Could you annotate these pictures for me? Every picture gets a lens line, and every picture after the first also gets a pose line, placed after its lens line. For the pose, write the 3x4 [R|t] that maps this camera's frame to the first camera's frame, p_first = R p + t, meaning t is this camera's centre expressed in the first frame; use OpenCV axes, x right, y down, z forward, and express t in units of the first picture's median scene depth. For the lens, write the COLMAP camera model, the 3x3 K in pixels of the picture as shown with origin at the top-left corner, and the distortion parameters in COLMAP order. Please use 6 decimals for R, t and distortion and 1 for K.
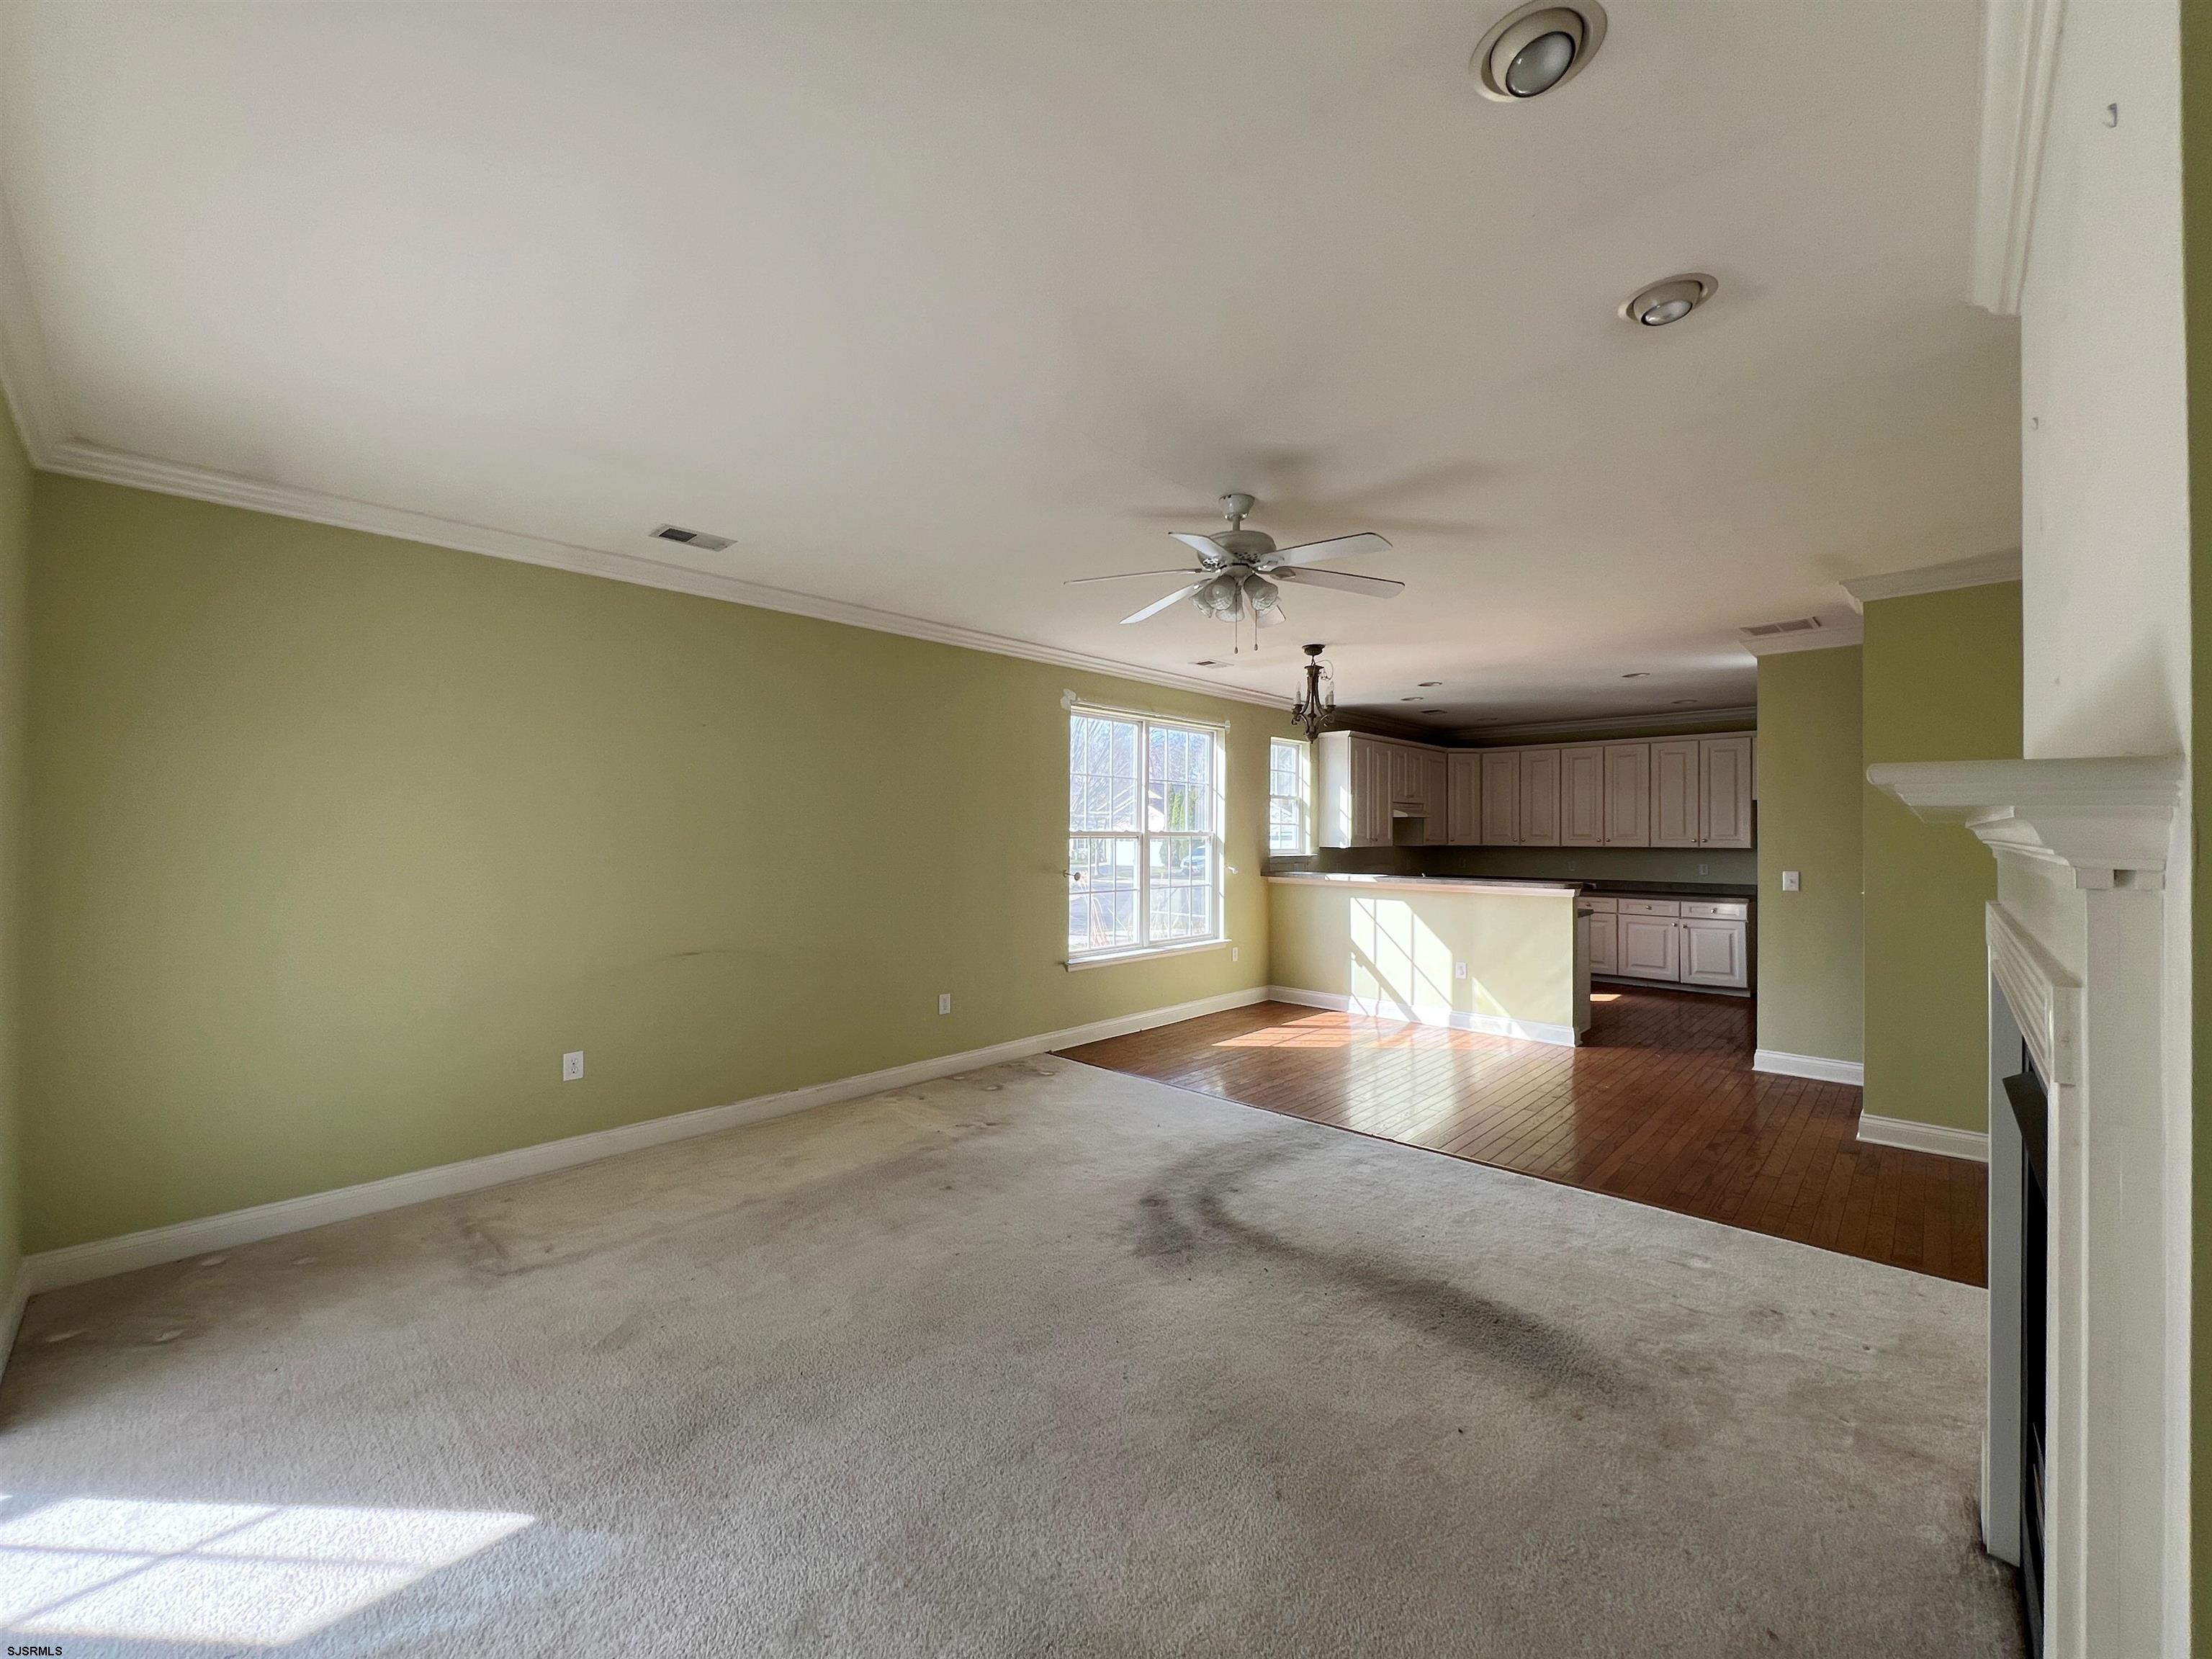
lens RADIAL K [[892.0, 0, 1096.3], [0, 892.0, 825.0], [0, 0, 1]] dist [-0.000100, -0.000731]
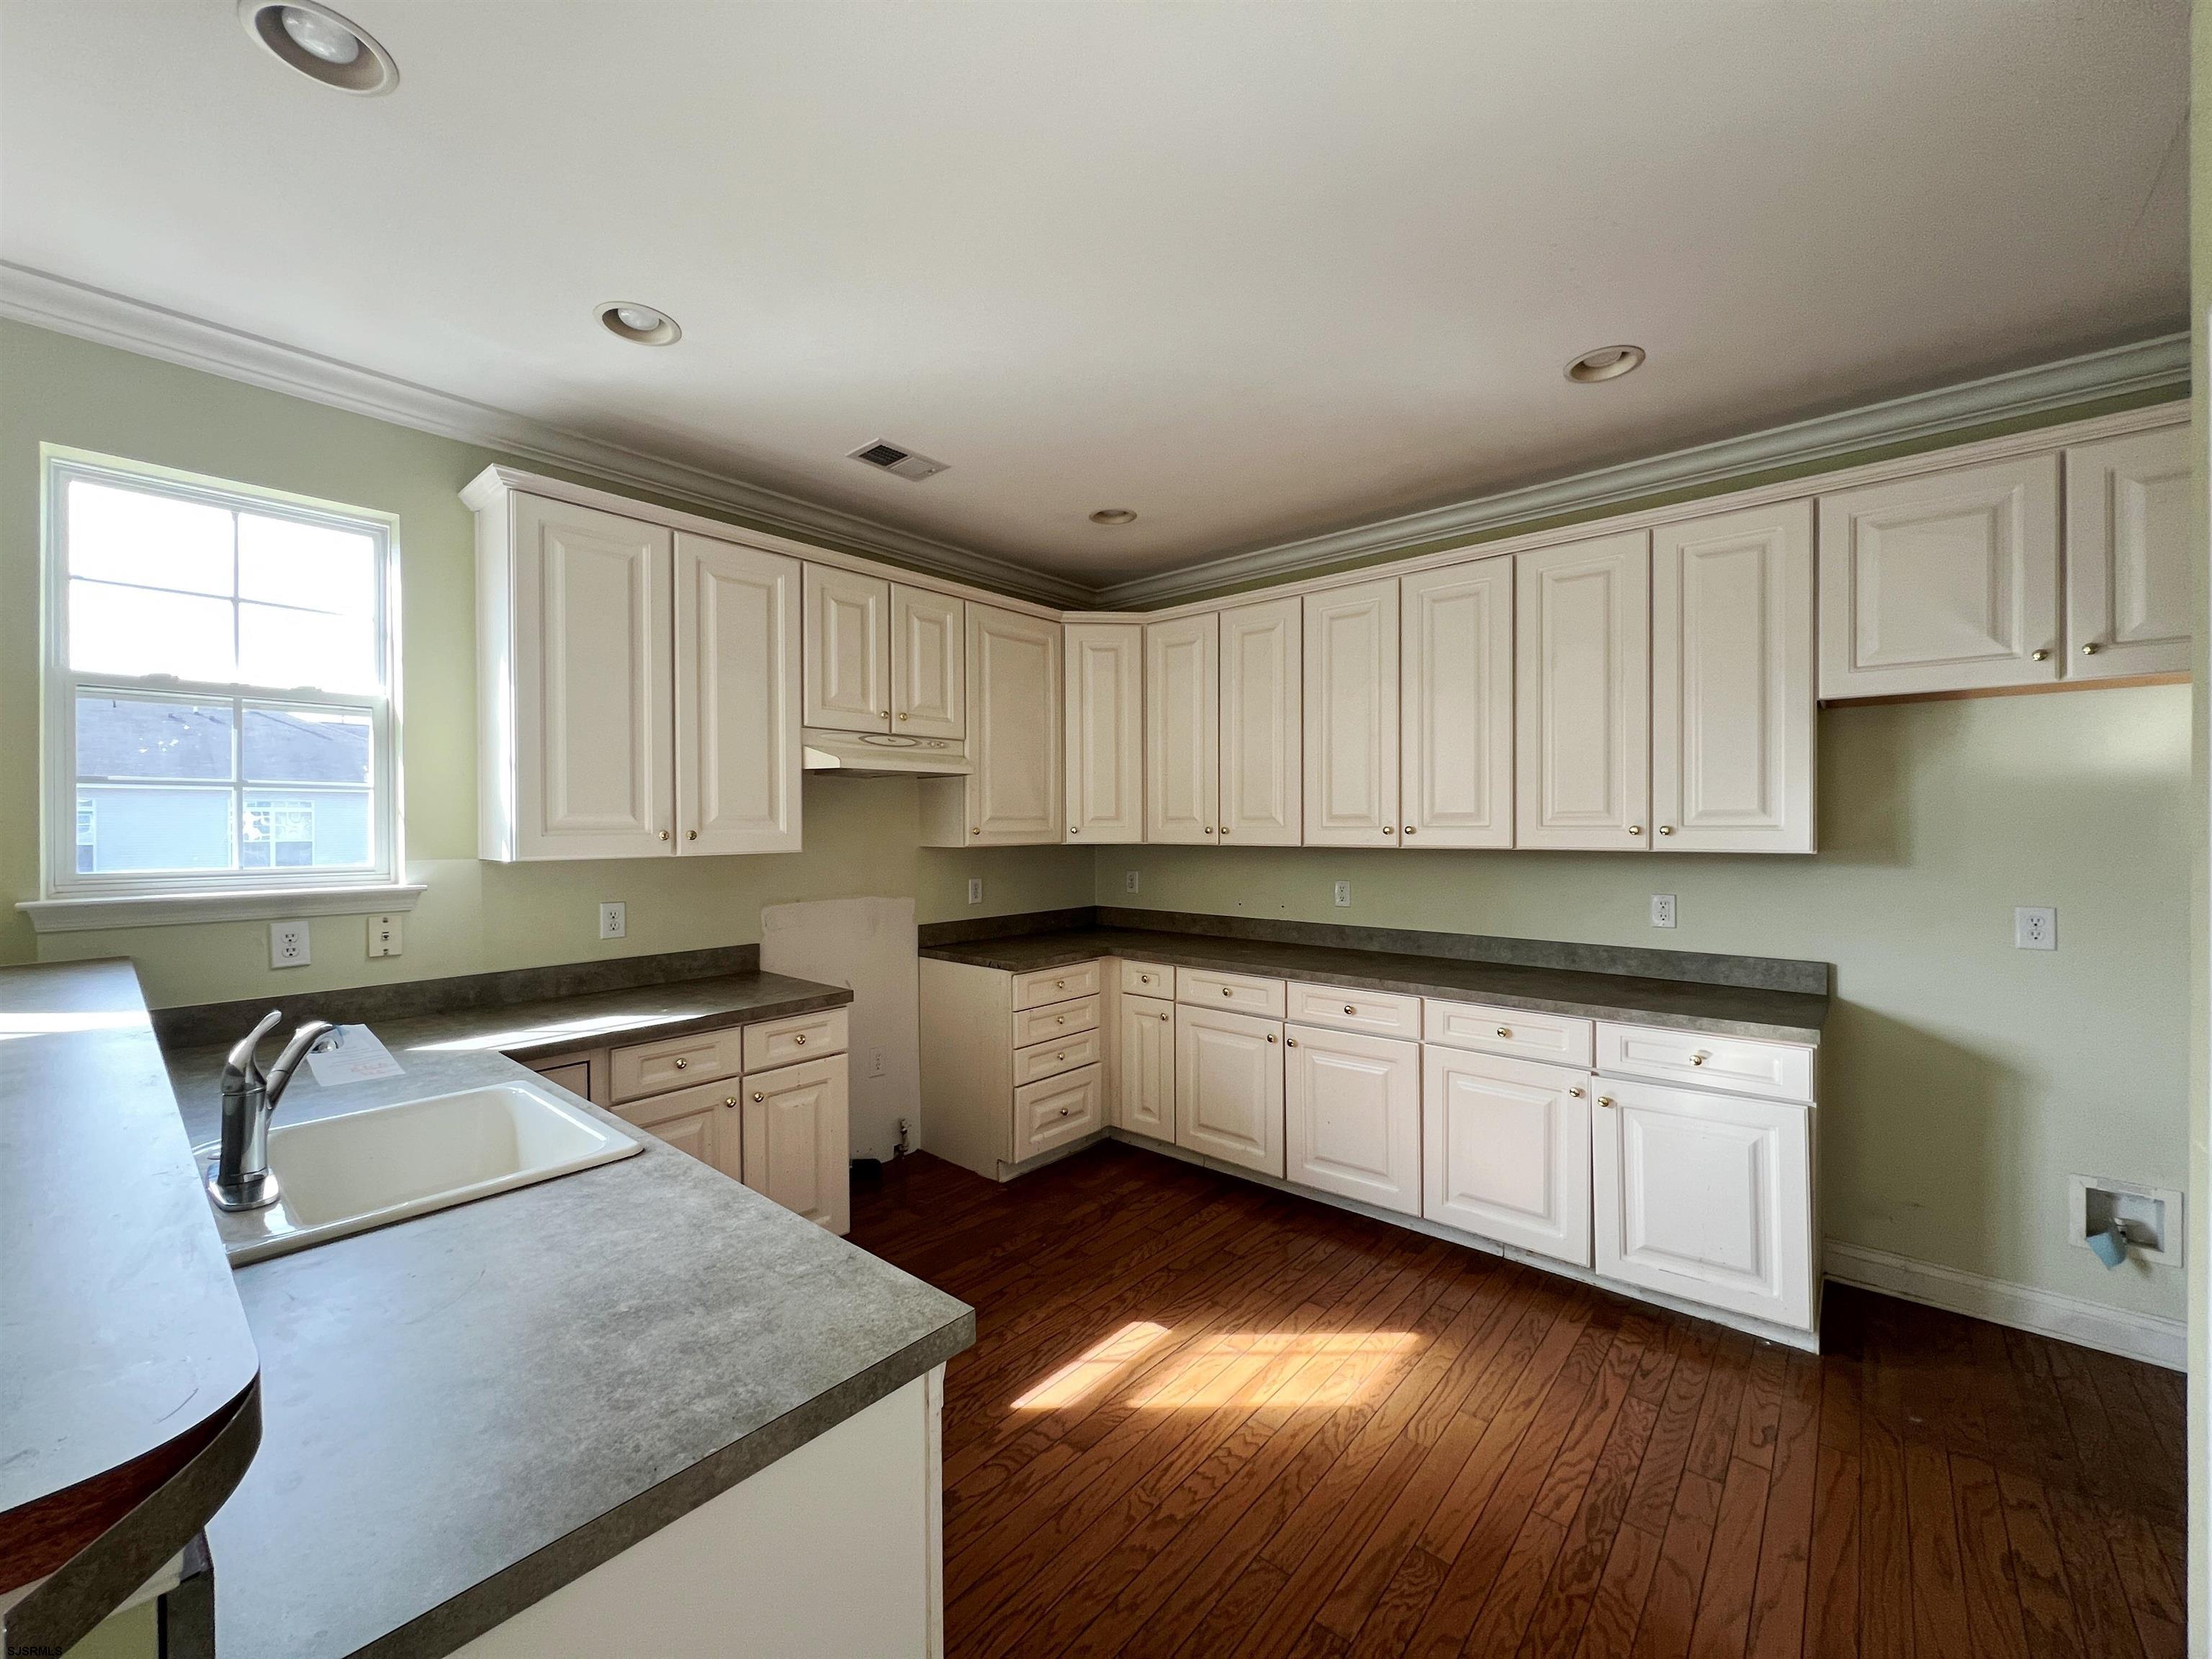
lens RADIAL K [[883.2, 0, 1091.0], [0, 883.2, 821.8], [0, 0, 1]] dist [0.000928, -0.000440]
pose [[0.999141, -0.007319, 0.040777, 0.452189], [0.006835, 0.999905, 0.012011, 0.009004], [-0.040861, -0.011722, 0.999096, 0.676678]]
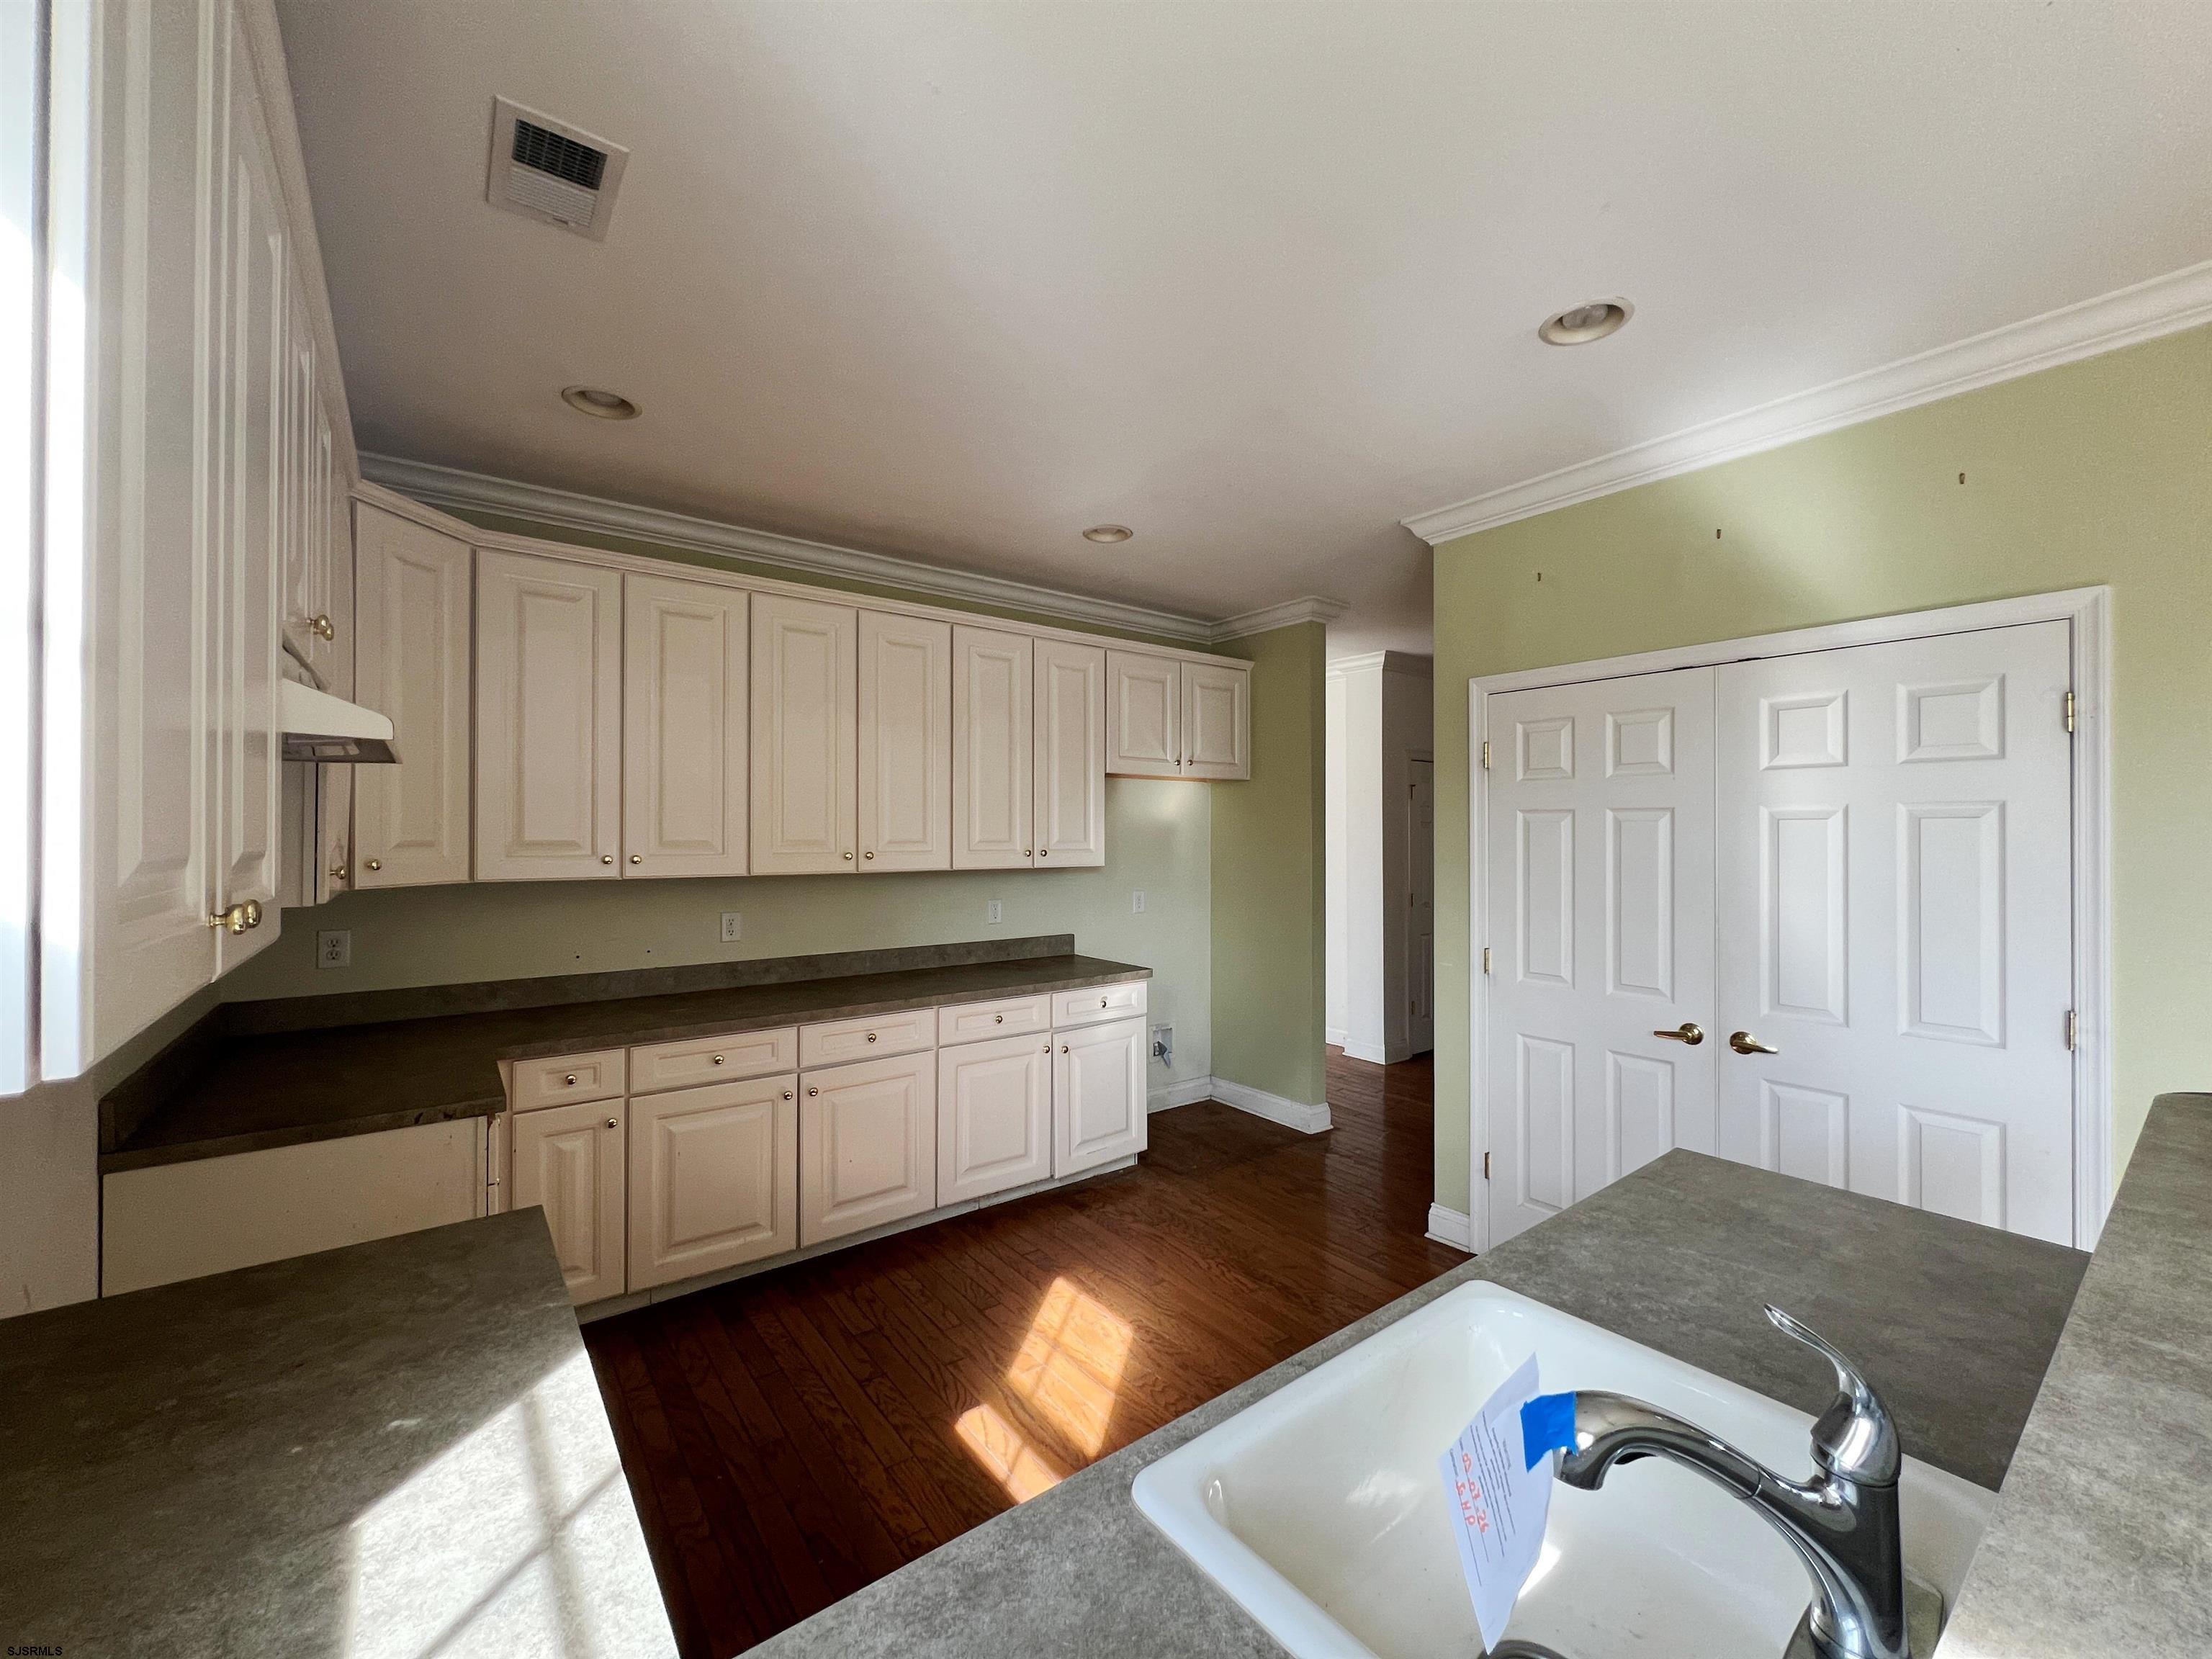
lens RADIAL K [[883.2, 0, 1090.2], [0, 883.2, 825.5], [0, 0, 1]] dist [0.000928, -0.000440]
pose [[0.169362, 0.010119, 0.985502, 0.225463], [-0.006741, 0.999936, -0.009109, 0.007378], [-0.985531, -0.005101, 0.169419, 0.890512]]
